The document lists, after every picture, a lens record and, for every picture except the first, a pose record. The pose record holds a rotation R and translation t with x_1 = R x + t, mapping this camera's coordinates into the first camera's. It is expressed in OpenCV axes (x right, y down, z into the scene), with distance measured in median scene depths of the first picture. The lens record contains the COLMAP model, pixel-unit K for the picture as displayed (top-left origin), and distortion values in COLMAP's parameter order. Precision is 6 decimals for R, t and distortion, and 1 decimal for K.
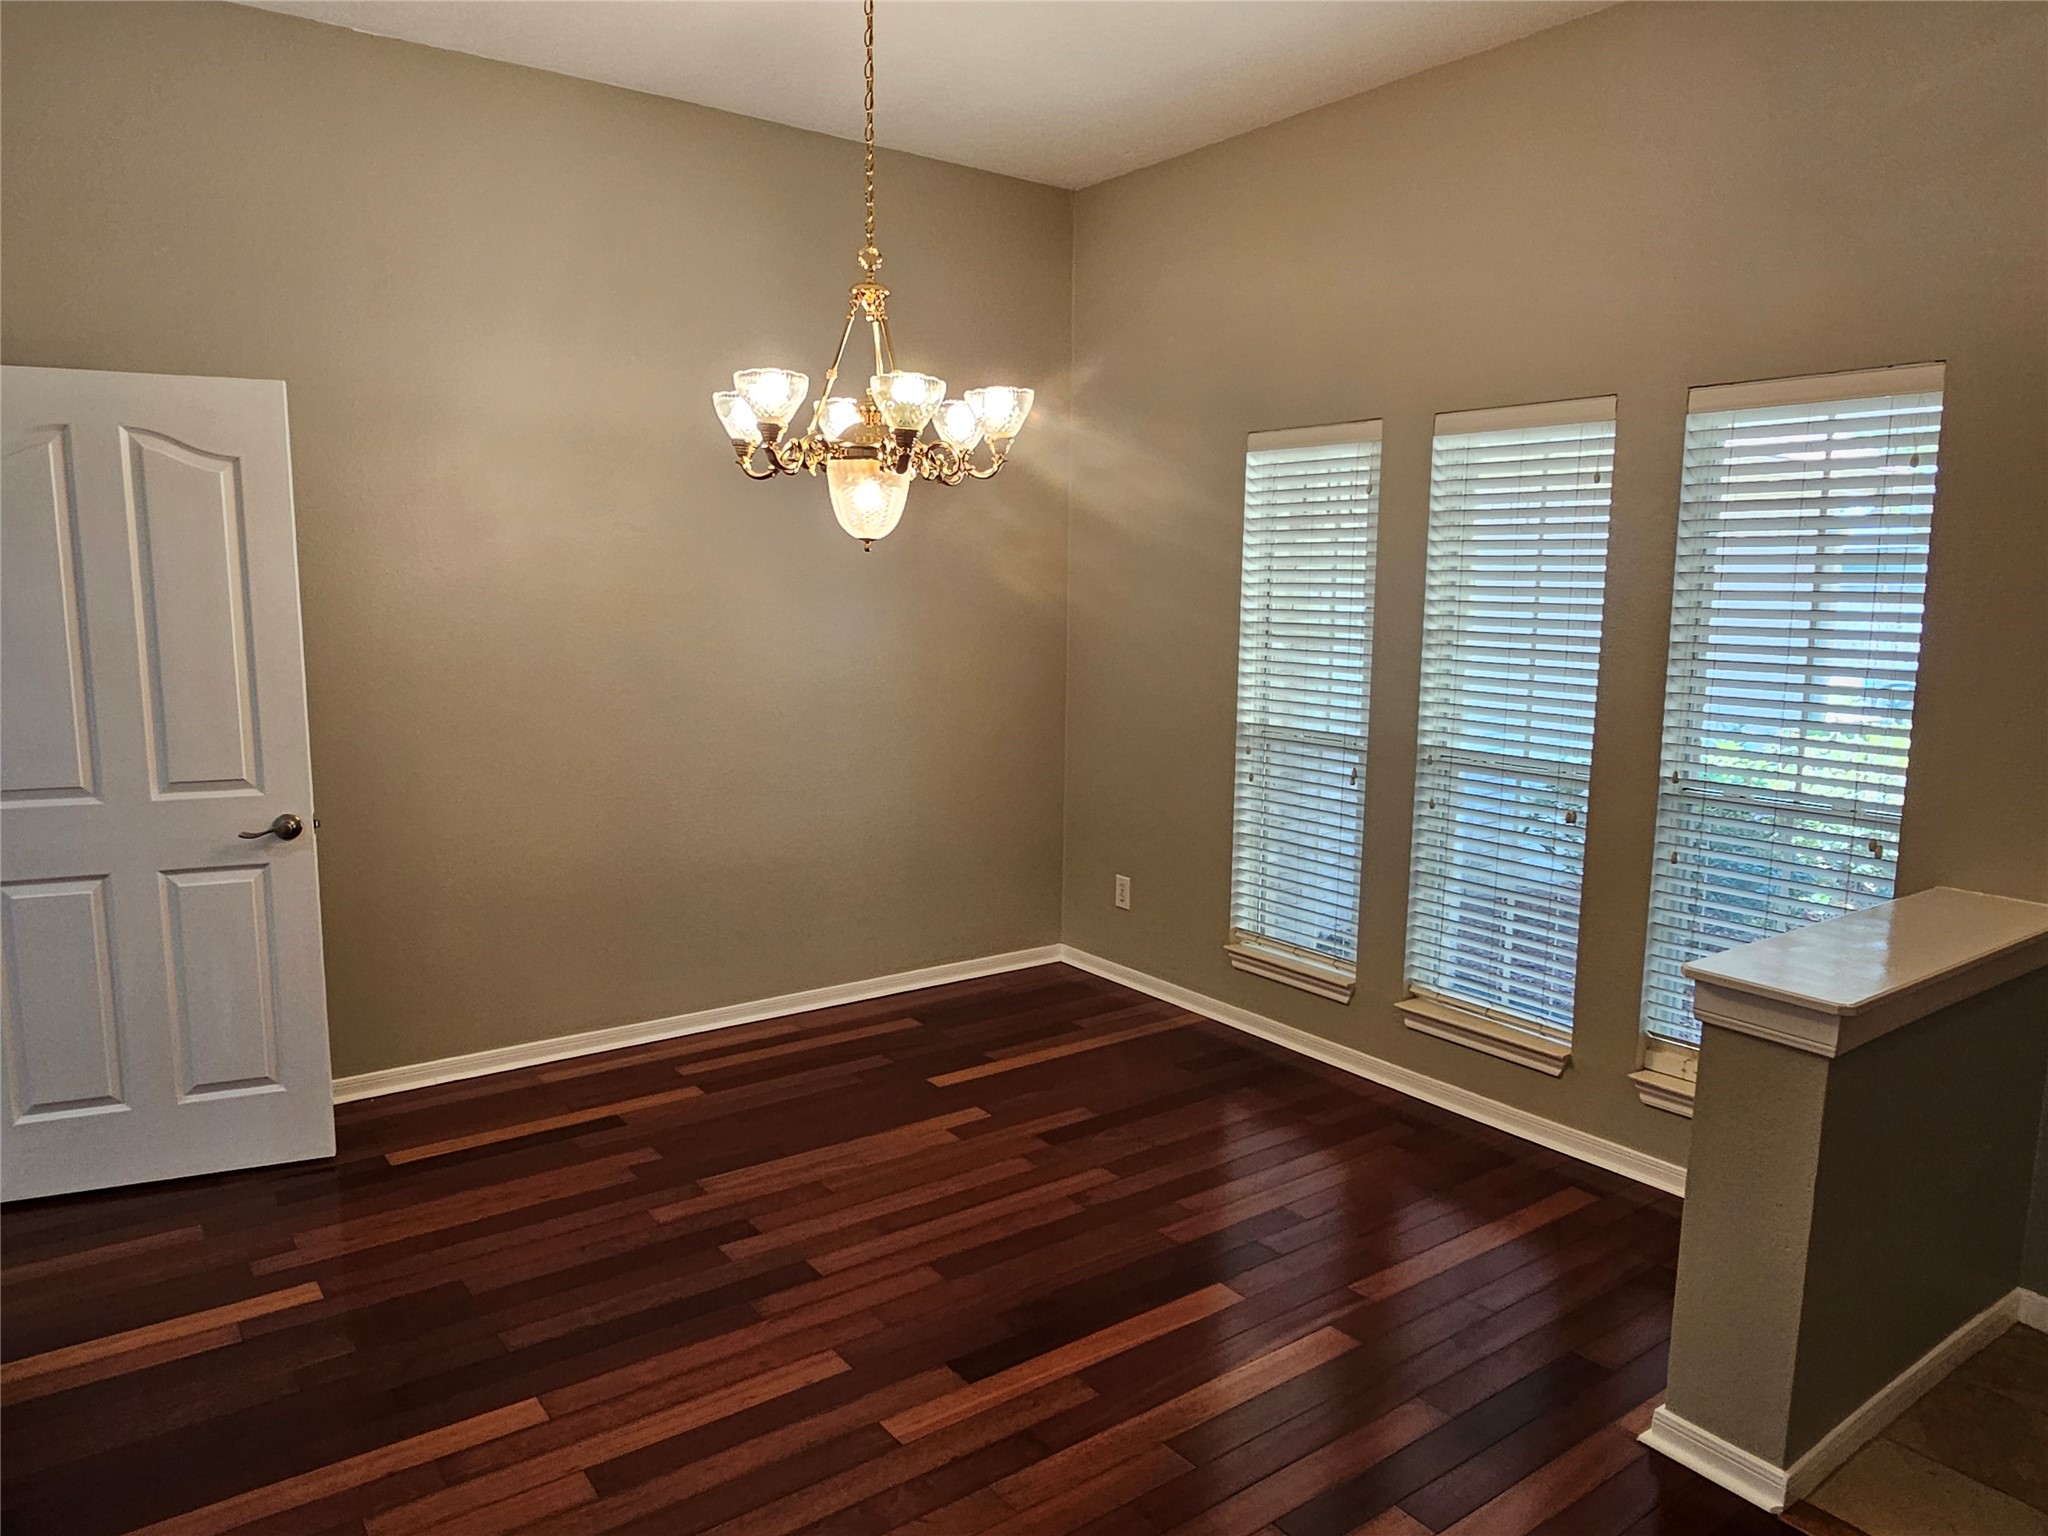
lens RADIAL K [[1361.3, 0, 1024.0], [0, 1361.3, 768.0], [0, 0, 1]] dist [-0.003911, -0.003016]
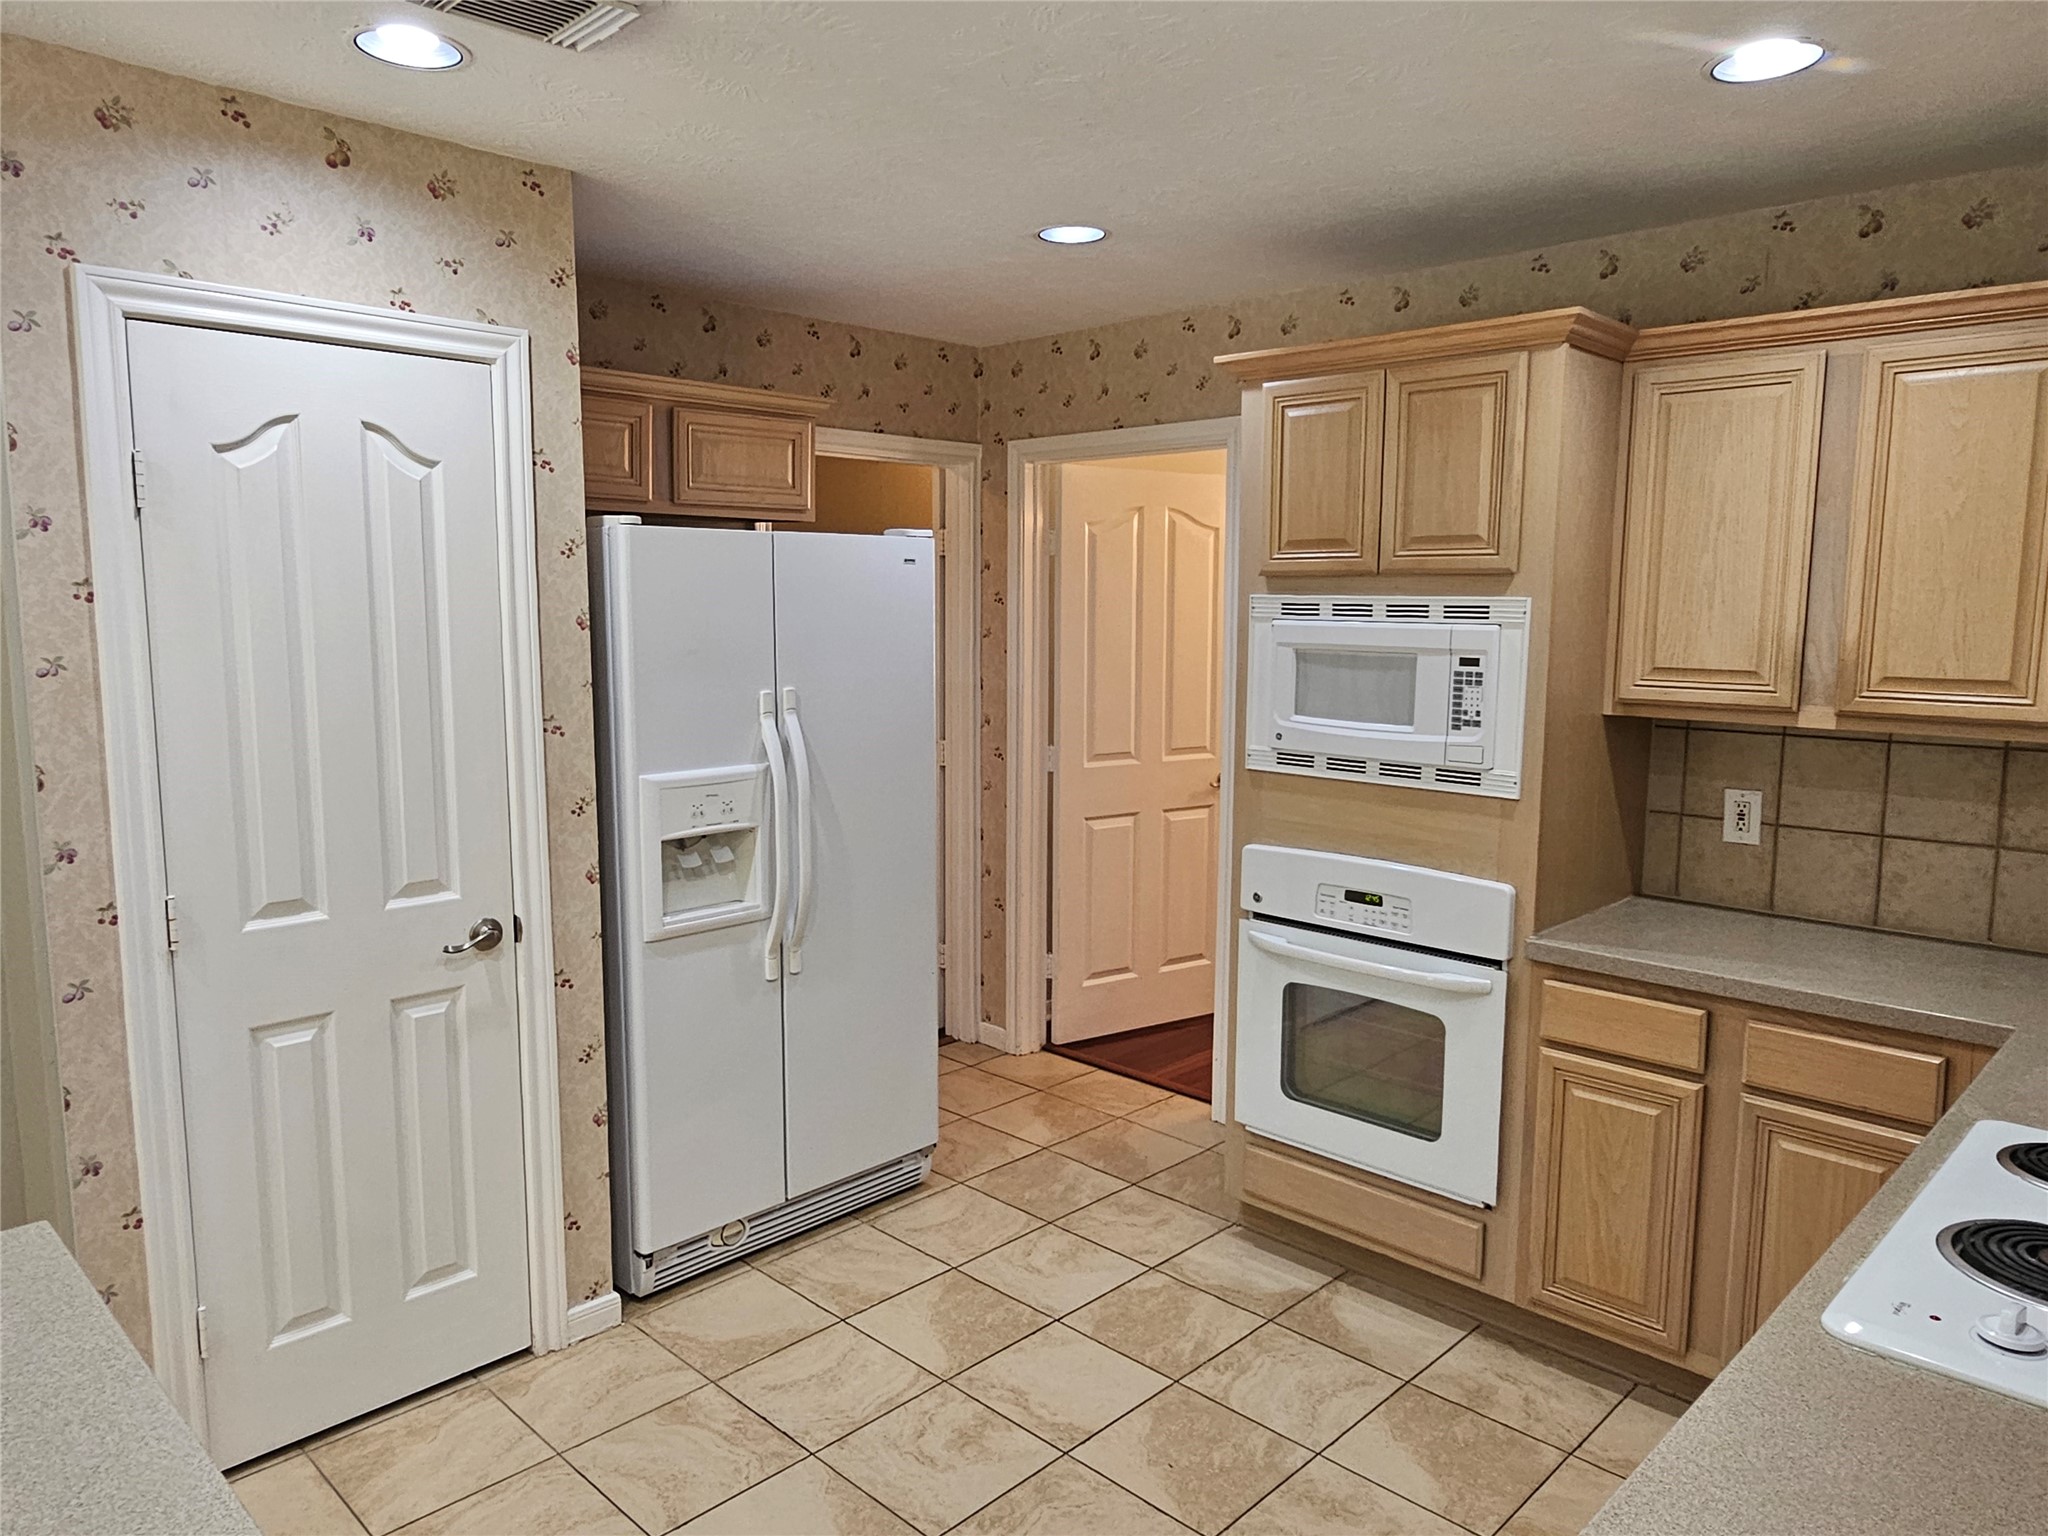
lens RADIAL K [[1361.3, 0, 1024.0], [0, 1361.3, 768.0], [0, 0, 1]] dist [-0.003911, -0.003016]
pose [[0.987012, -0.022468, 0.159066, -1.028953], [0.025324, 0.999552, -0.015953, 0.051312], [-0.158637, 0.019774, 0.987139, -0.425431]]
